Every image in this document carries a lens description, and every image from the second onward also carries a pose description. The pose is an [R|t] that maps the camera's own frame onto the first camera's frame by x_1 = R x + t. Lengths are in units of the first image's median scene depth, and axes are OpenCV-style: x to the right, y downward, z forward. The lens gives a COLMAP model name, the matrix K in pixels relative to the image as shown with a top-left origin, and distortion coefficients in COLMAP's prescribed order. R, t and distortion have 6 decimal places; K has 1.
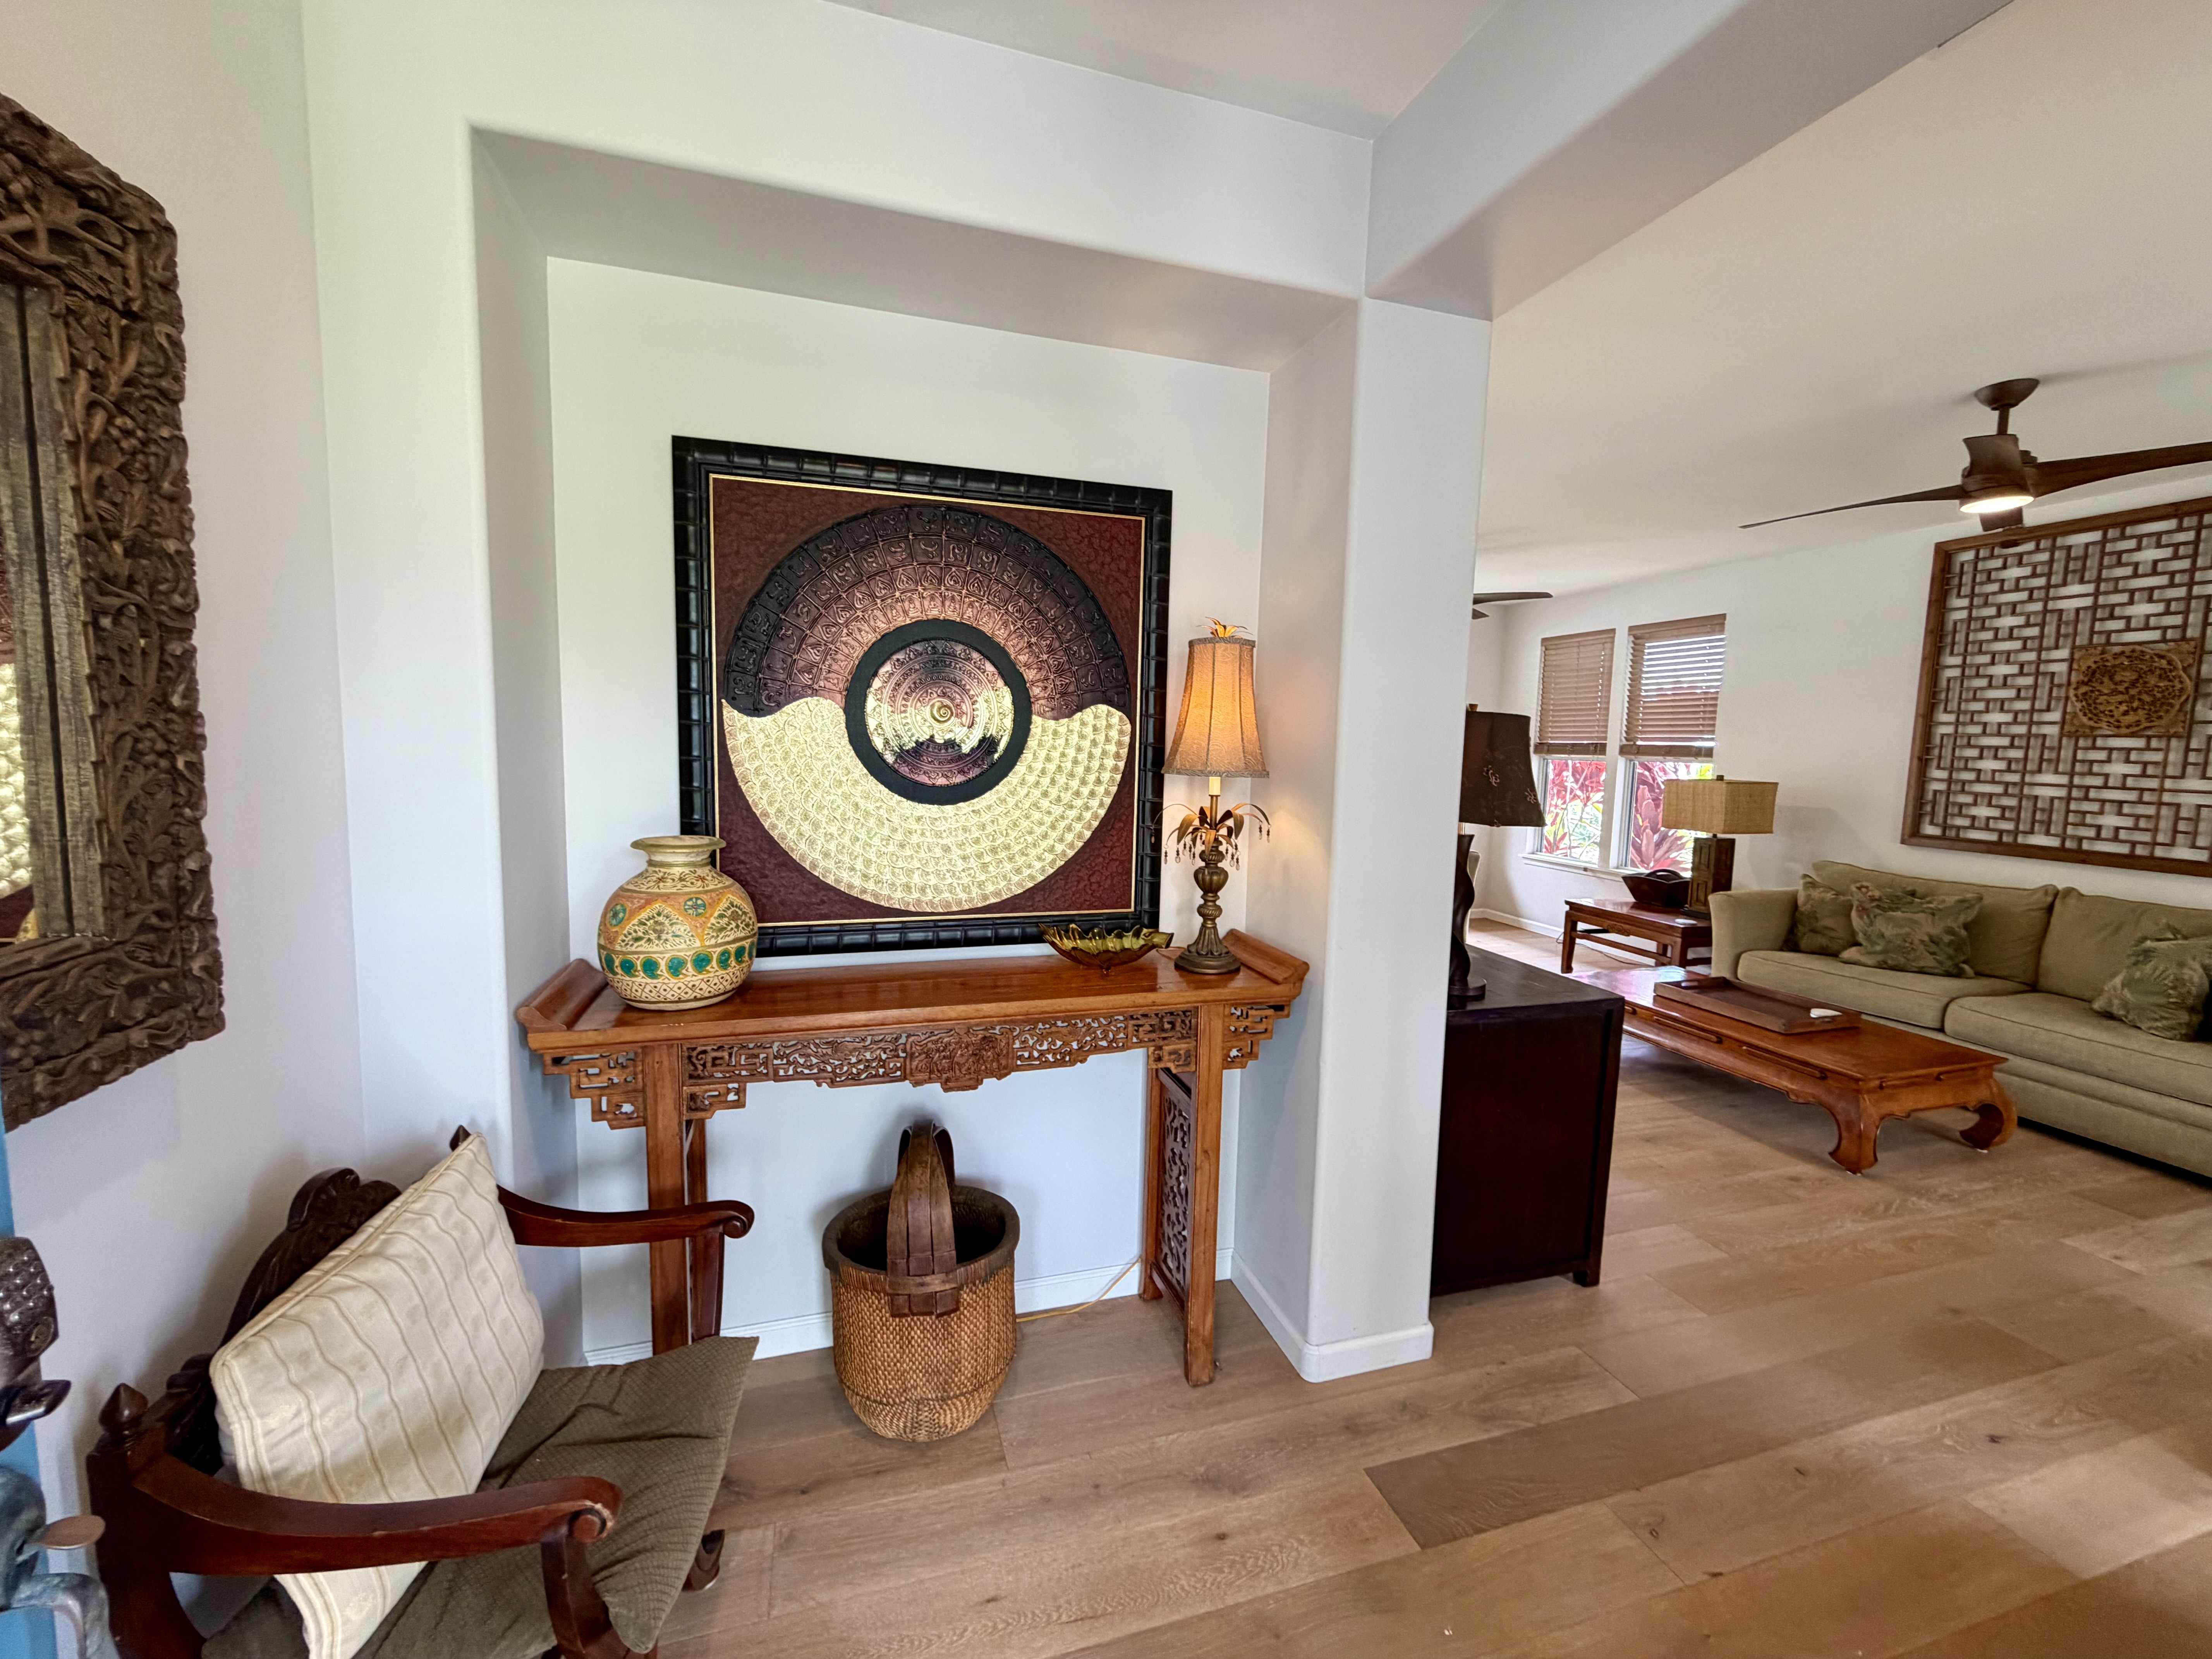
lens RADIAL K [[875.0, 0, 1097.8], [0, 875.0, 819.0], [0, 0, 1]] dist [-0.001651, 0.000254]
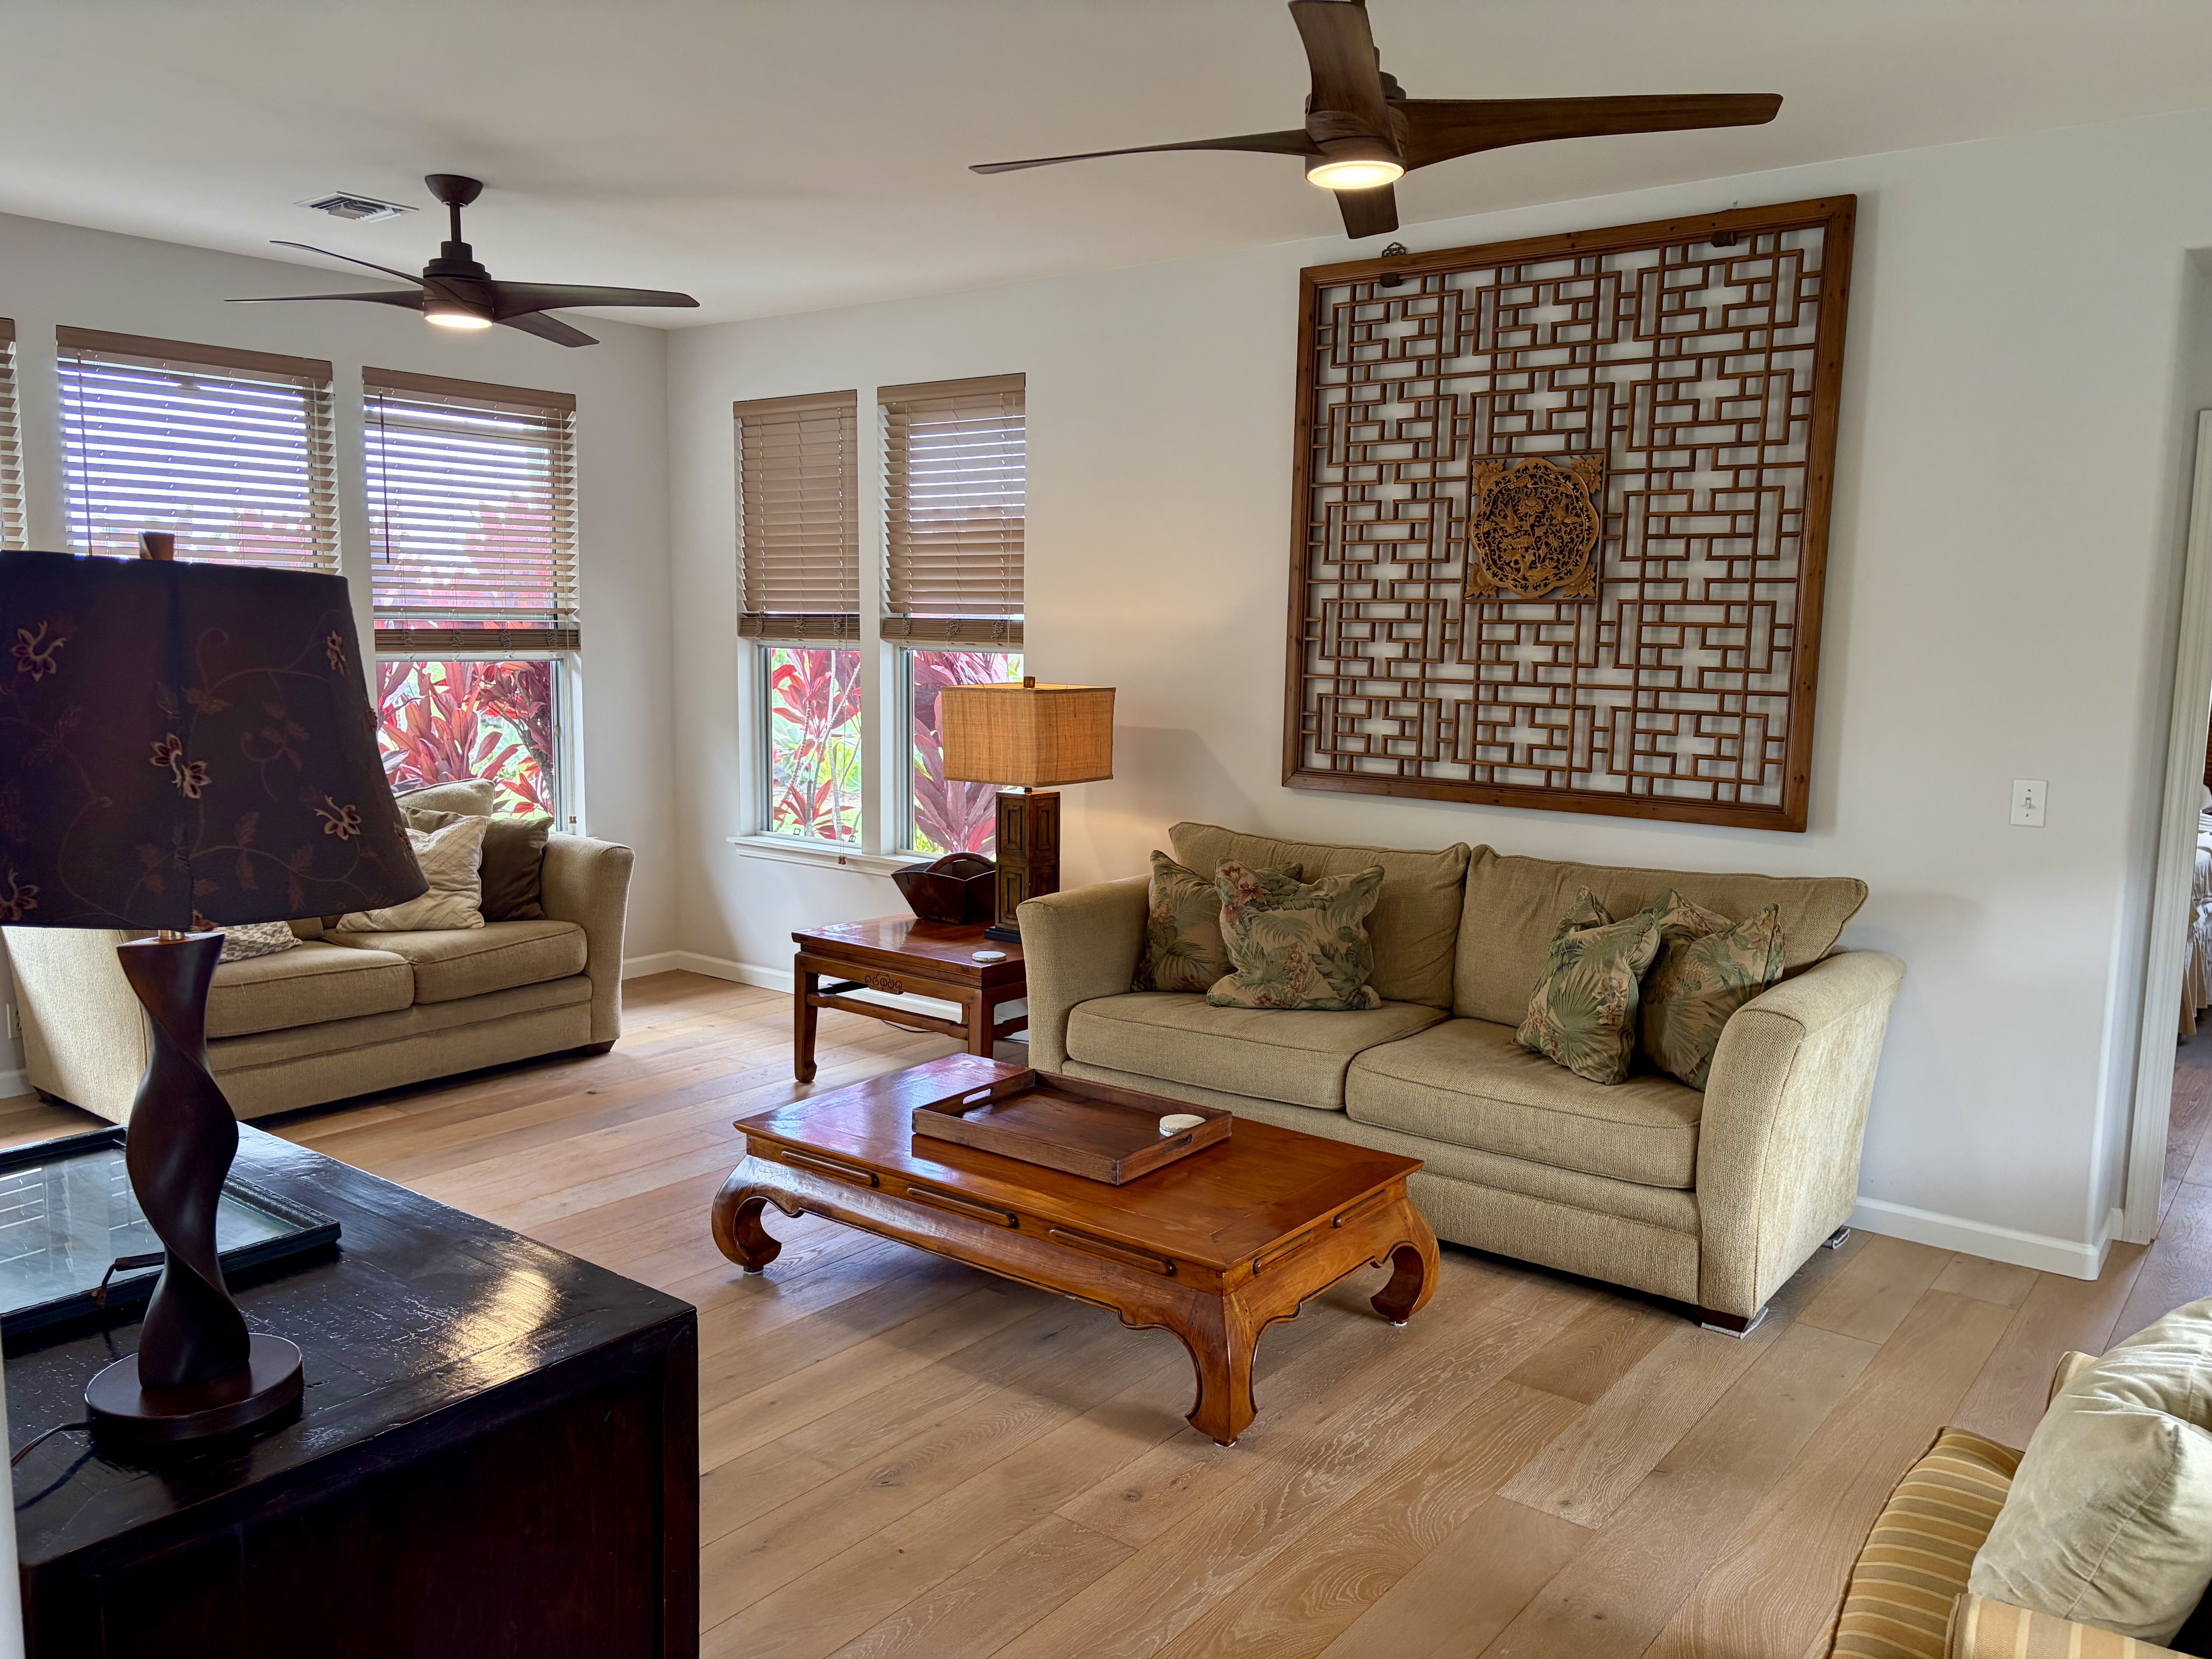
lens RADIAL K [[1666.0, 0, 1097.9], [0, 1666.0, 819.3], [0, 0, 1]] dist [0.062290, -0.076588]
pose [[0.817567, -0.080758, 0.570143, 0.195646], [0.057819, 0.996626, 0.058256, -0.024559], [-0.572924, -0.014663, 0.819477, 0.168583]]
